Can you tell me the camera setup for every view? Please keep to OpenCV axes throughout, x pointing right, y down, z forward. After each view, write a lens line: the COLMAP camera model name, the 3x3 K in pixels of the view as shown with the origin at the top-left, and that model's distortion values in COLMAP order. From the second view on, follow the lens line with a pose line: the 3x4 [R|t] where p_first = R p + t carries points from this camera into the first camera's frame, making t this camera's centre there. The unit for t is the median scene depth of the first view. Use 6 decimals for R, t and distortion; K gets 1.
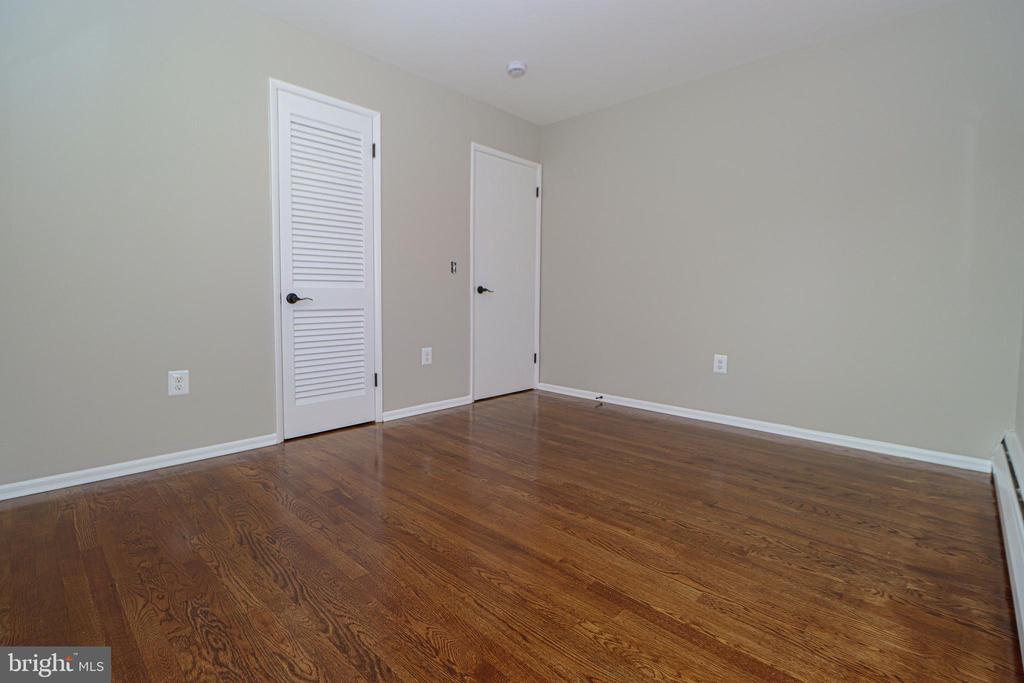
lens RADIAL K [[475.6, 0, 512.4], [0, 475.6, 329.6], [0, 0, 1]] dist [0.001199, 0.000597]
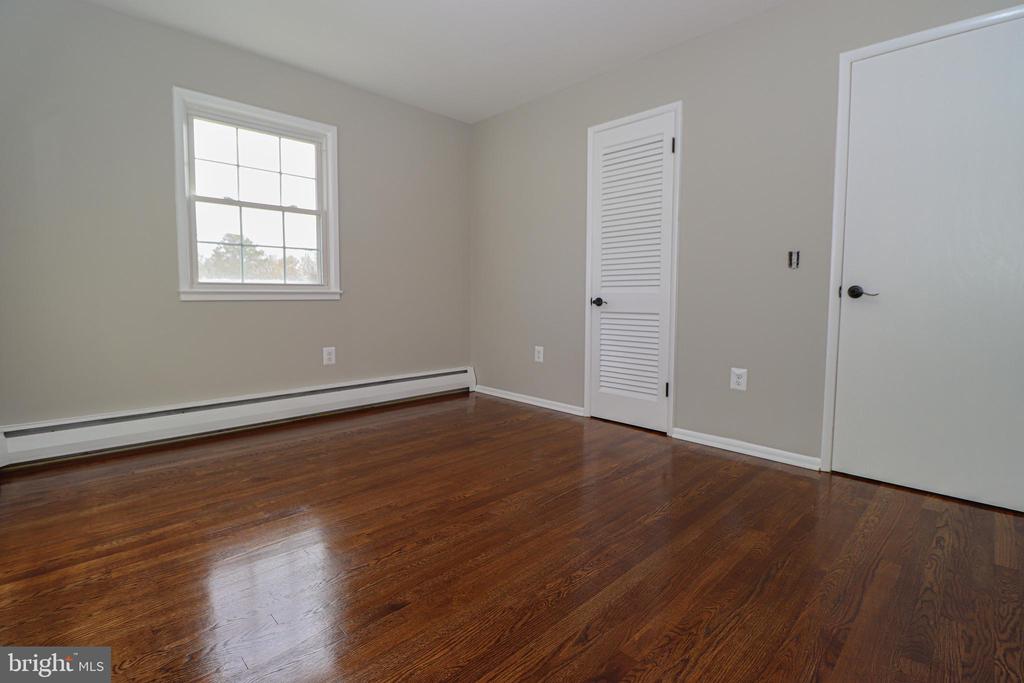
lens RADIAL K [[488.5, 0, 516.5], [0, 488.5, 328.2], [0, 0, 1]] dist [-0.000308, -0.001274]
pose [[-0.039121, 0.054421, -0.997751, 0.824635], [-0.082746, 0.994910, 0.057510, -0.055555], [0.995803, 0.084810, -0.034419, 0.888638]]
